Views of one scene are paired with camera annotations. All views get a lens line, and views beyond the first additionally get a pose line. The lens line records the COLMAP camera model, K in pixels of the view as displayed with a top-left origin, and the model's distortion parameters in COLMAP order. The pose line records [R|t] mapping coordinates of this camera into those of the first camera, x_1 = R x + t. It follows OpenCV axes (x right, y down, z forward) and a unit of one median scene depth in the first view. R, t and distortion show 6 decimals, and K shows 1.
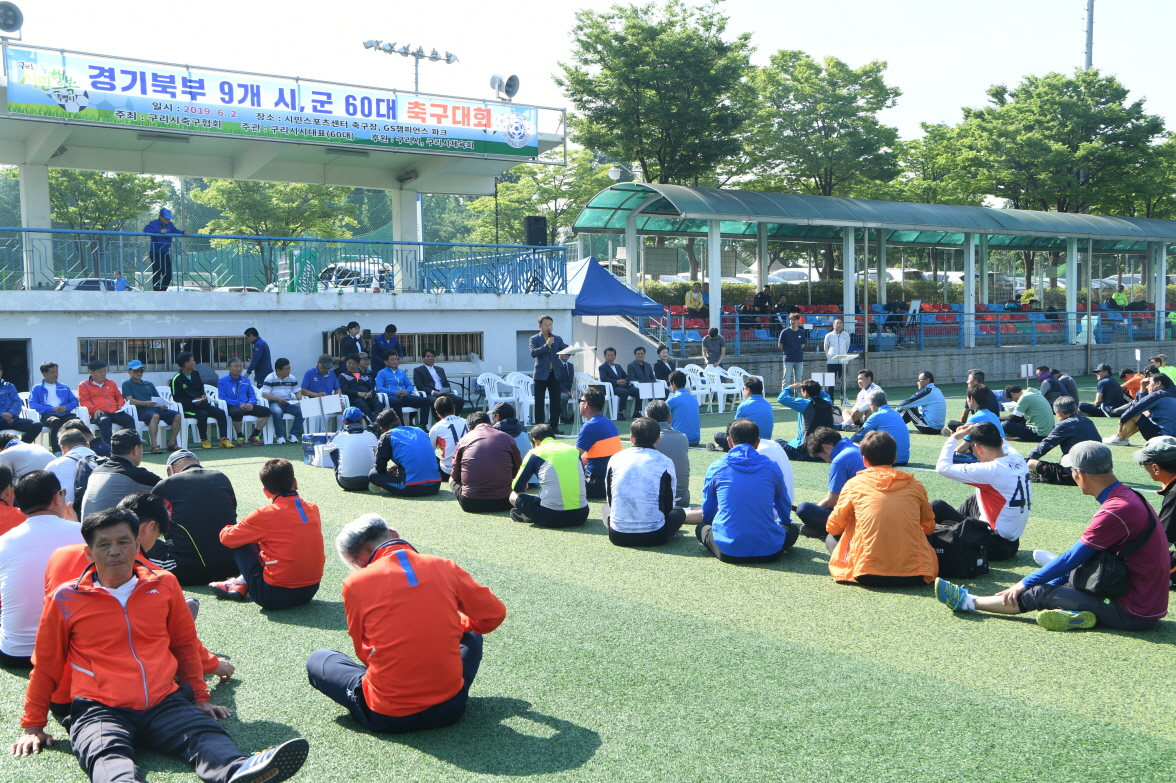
lens RADIAL K [[1276.2, 0, 584.5], [0, 1276.2, 391.6], [0, 0, 1]] dist [0.061317, 0.000000]
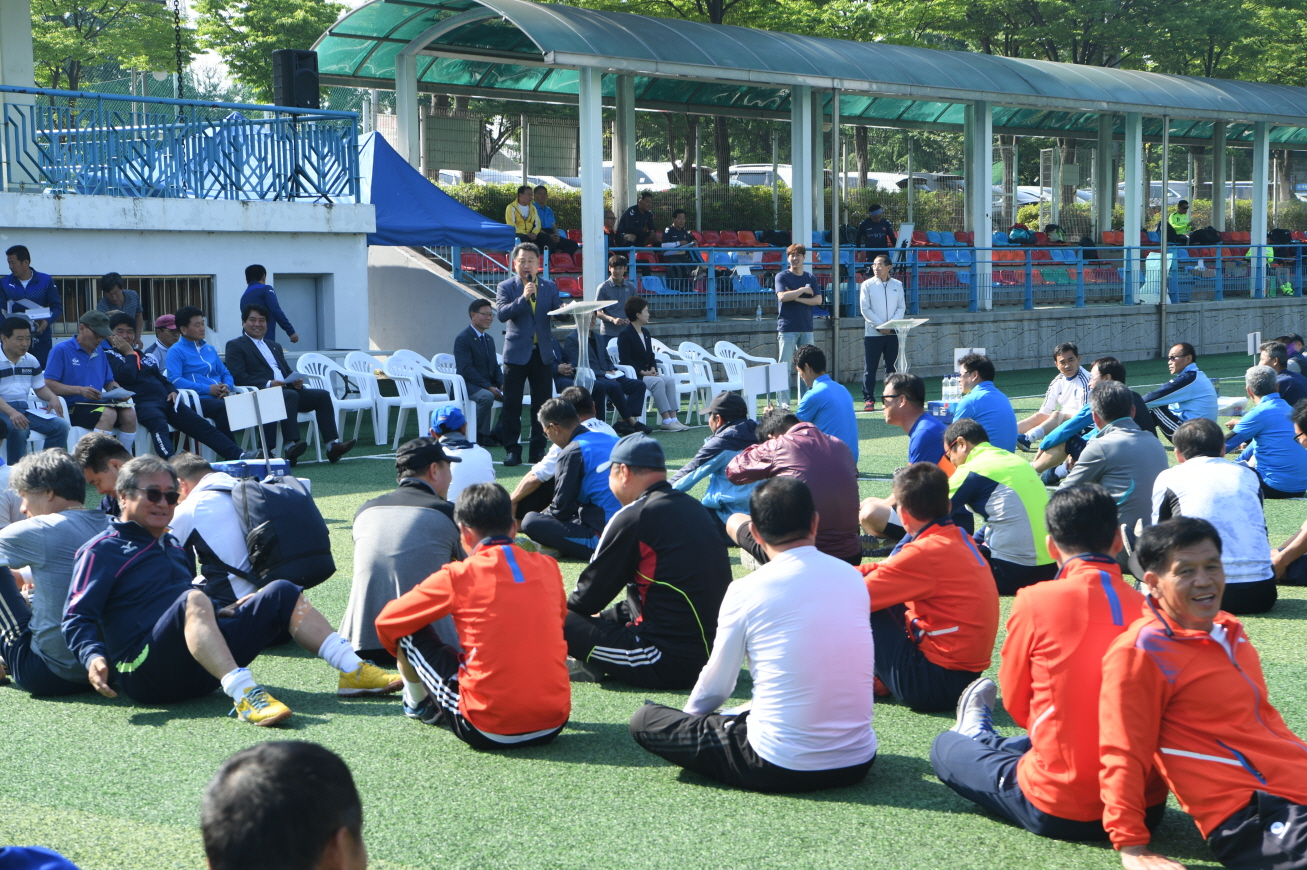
lens RADIAL K [[2550.9, 0, 663.6], [0, 2550.9, 432.9], [0, 0, 1]] dist [0.341171, 0.000000]
pose [[0.960181, -0.013236, 0.279066, -0.200316], [0.010392, 0.999878, 0.011667, 0.006321], [-0.279186, -0.008302, 0.960201, -0.039384]]
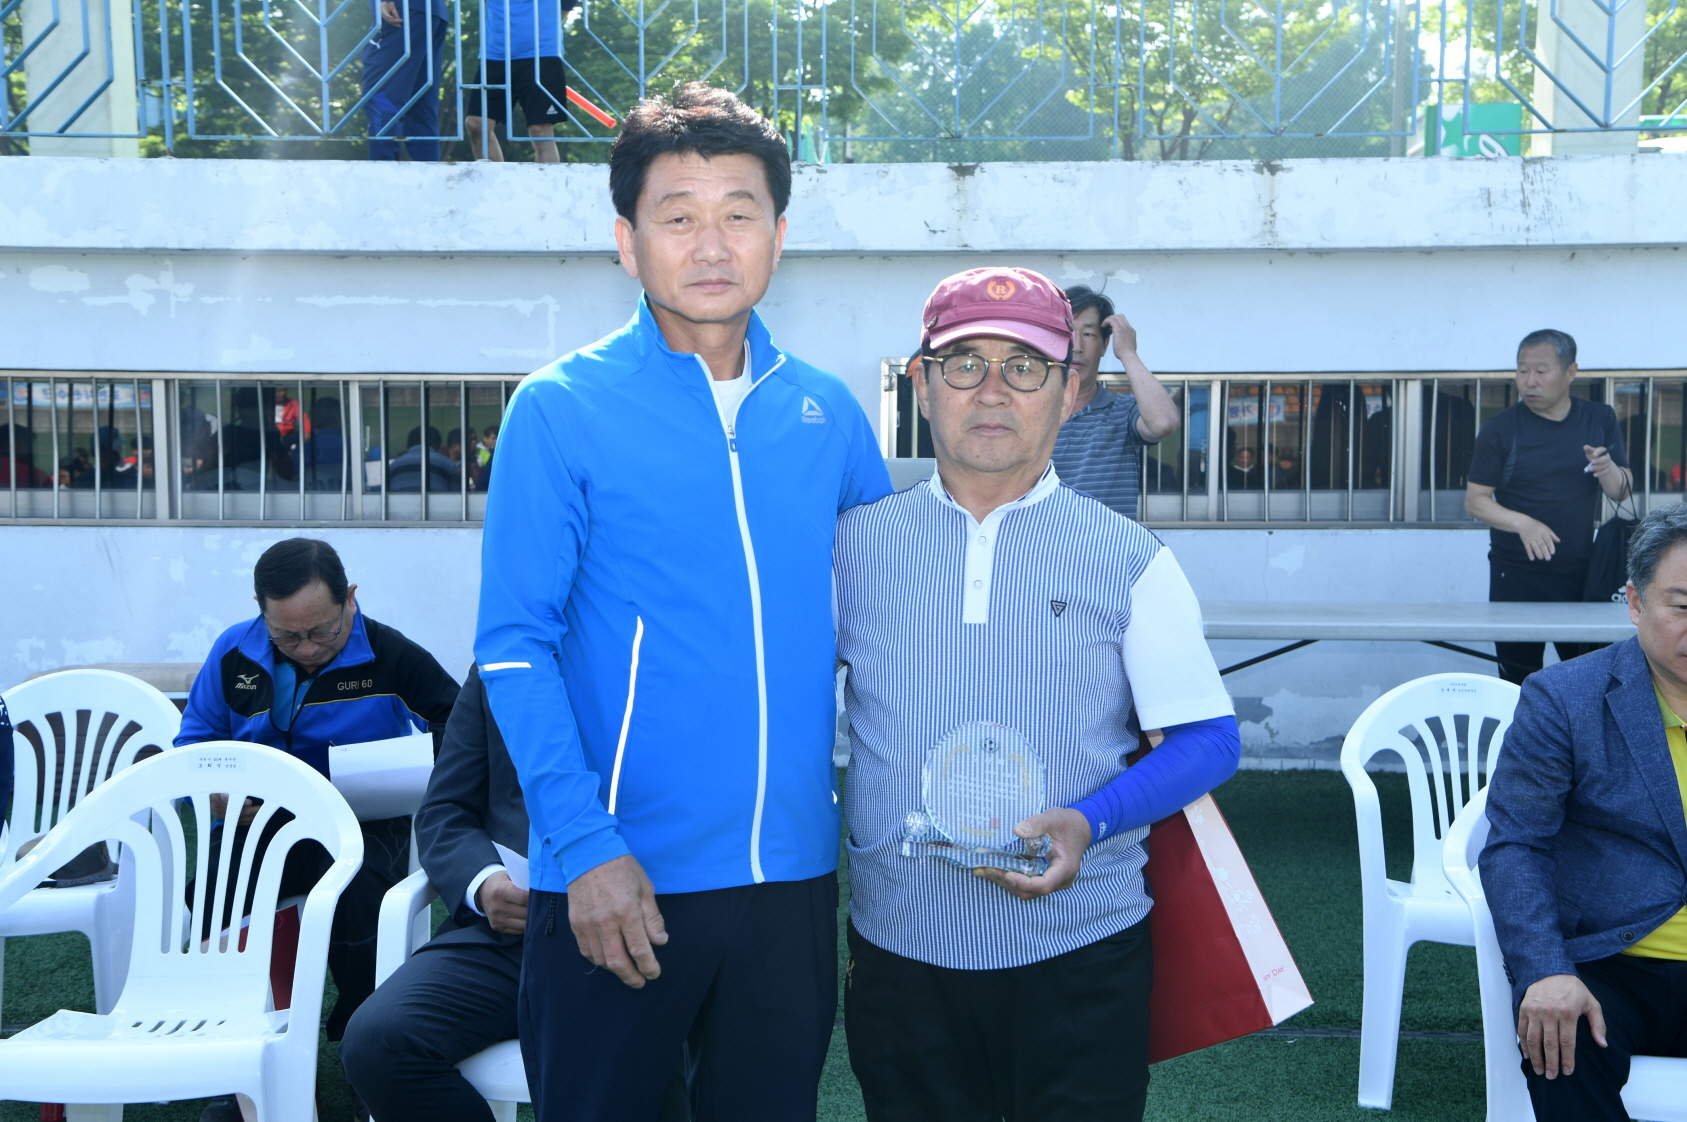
lens RADIAL K [[2274.3, 0, 851.2], [0, 2274.3, 557.5], [0, 0, 1]] dist [0.167878, 0.000000]
pose [[0.788223, 0.062336, -0.612225, 0.015456], [-0.042595, 0.997997, 0.046776, -0.030131], [0.613914, -0.010792, 0.789299, 0.668596]]
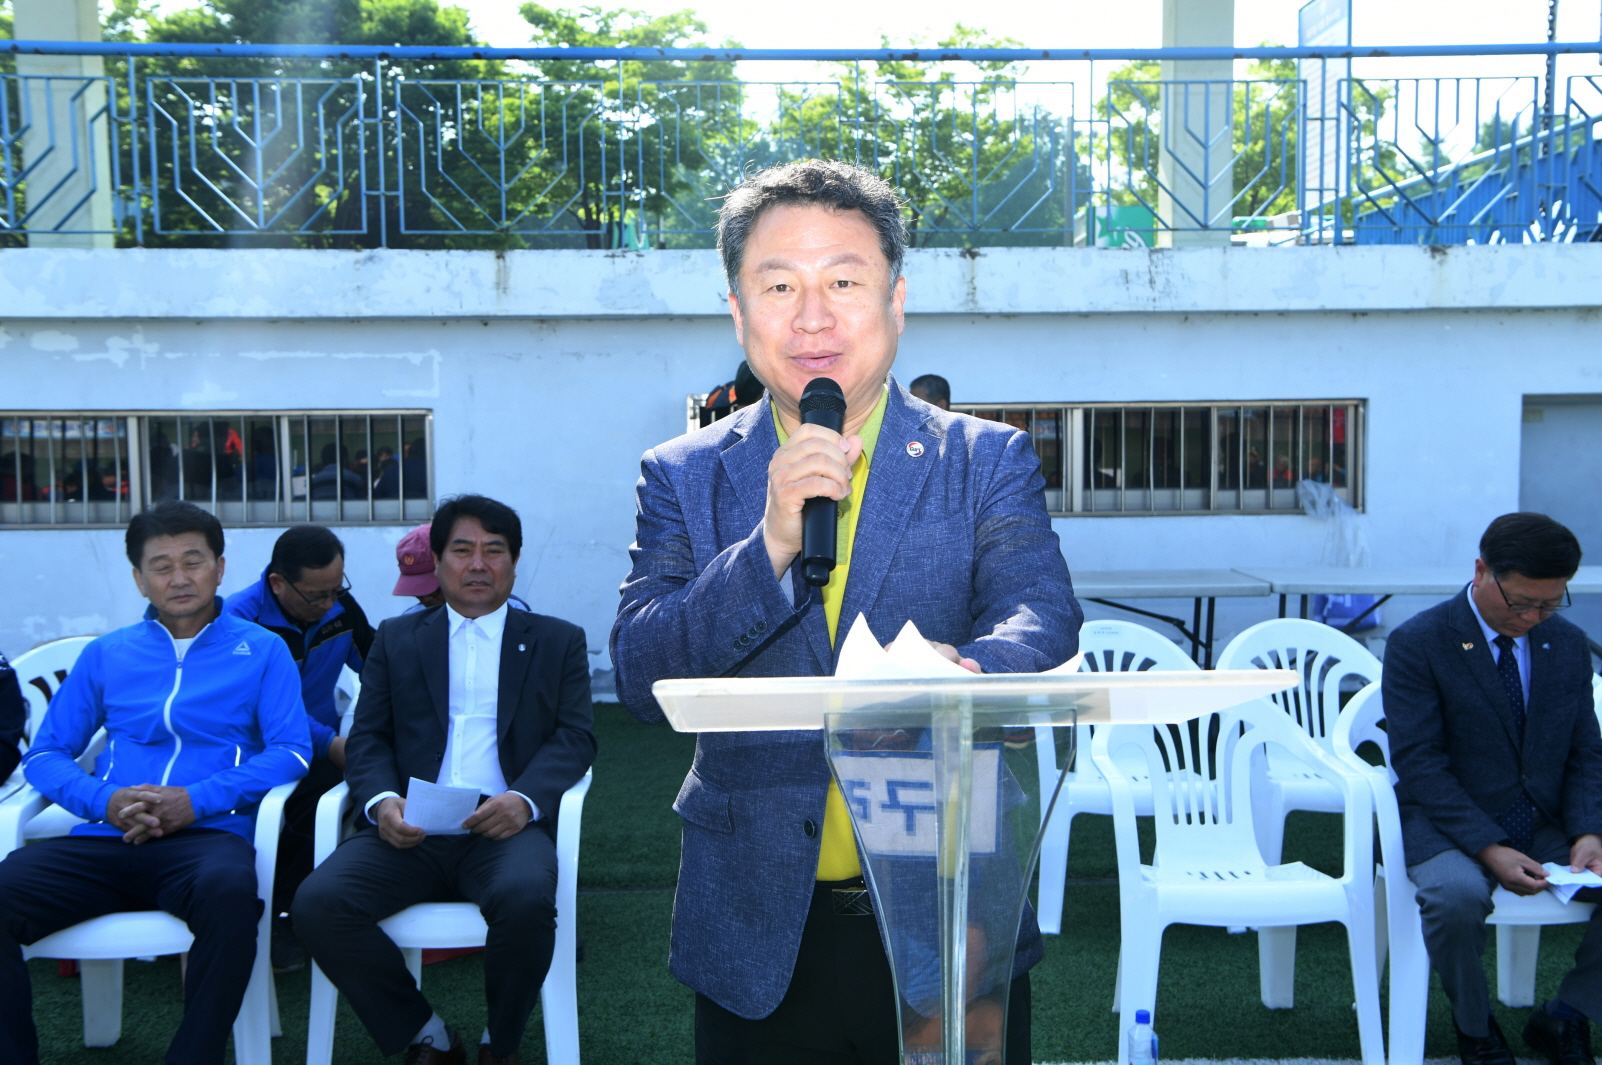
lens RADIAL K [[1738.5, 0, 809.4], [0, 1738.5, 523.9], [0, 0, 1]] dist [0.061317, 0.000000]
pose [[0.835913, 0.043348, -0.547148, 0.019827], [-0.031059, 0.999015, 0.031696, -0.030142], [0.547983, -0.009501, 0.836435, 0.663494]]
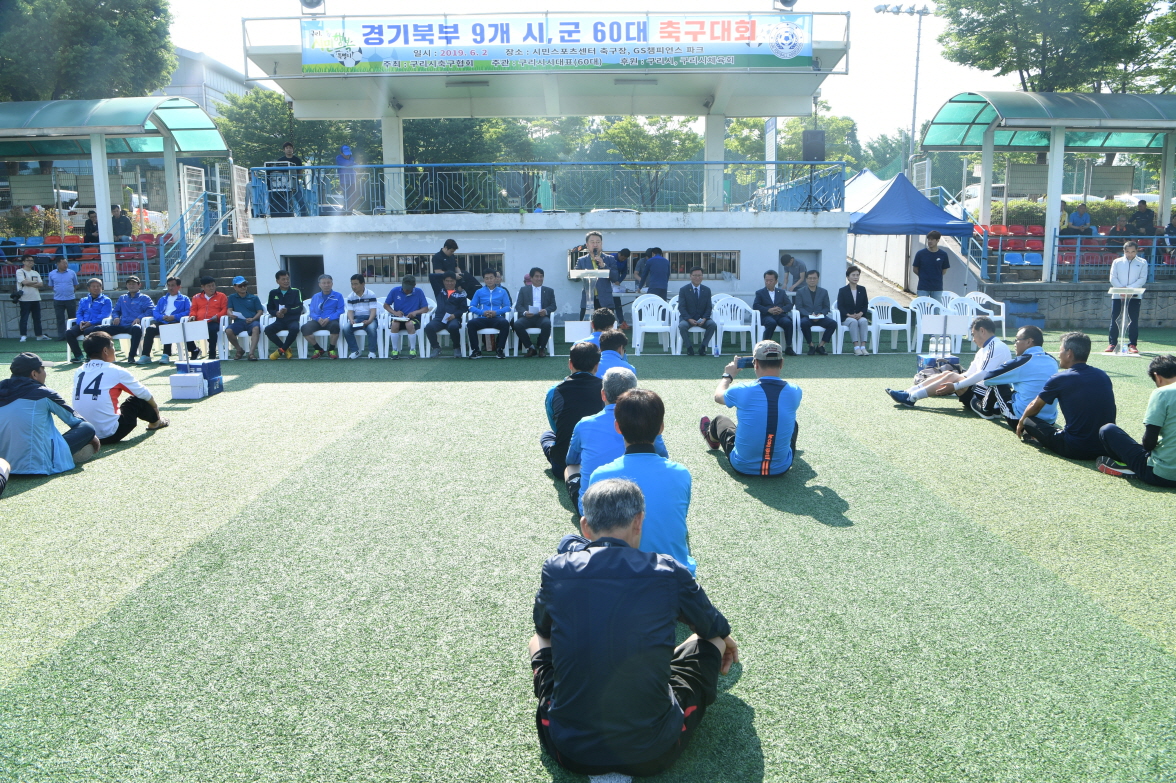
lens RADIAL K [[864.3, 0, 579.1], [0, 864.3, 390.6], [0, 0, 1]] dist [-0.067008, 0.004545]
pose [[0.806756, 0.101418, -0.582117, 0.227184], [-0.032651, 0.991307, 0.127457, -0.020274], [0.589982, -0.083820, 0.803054, 0.384741]]
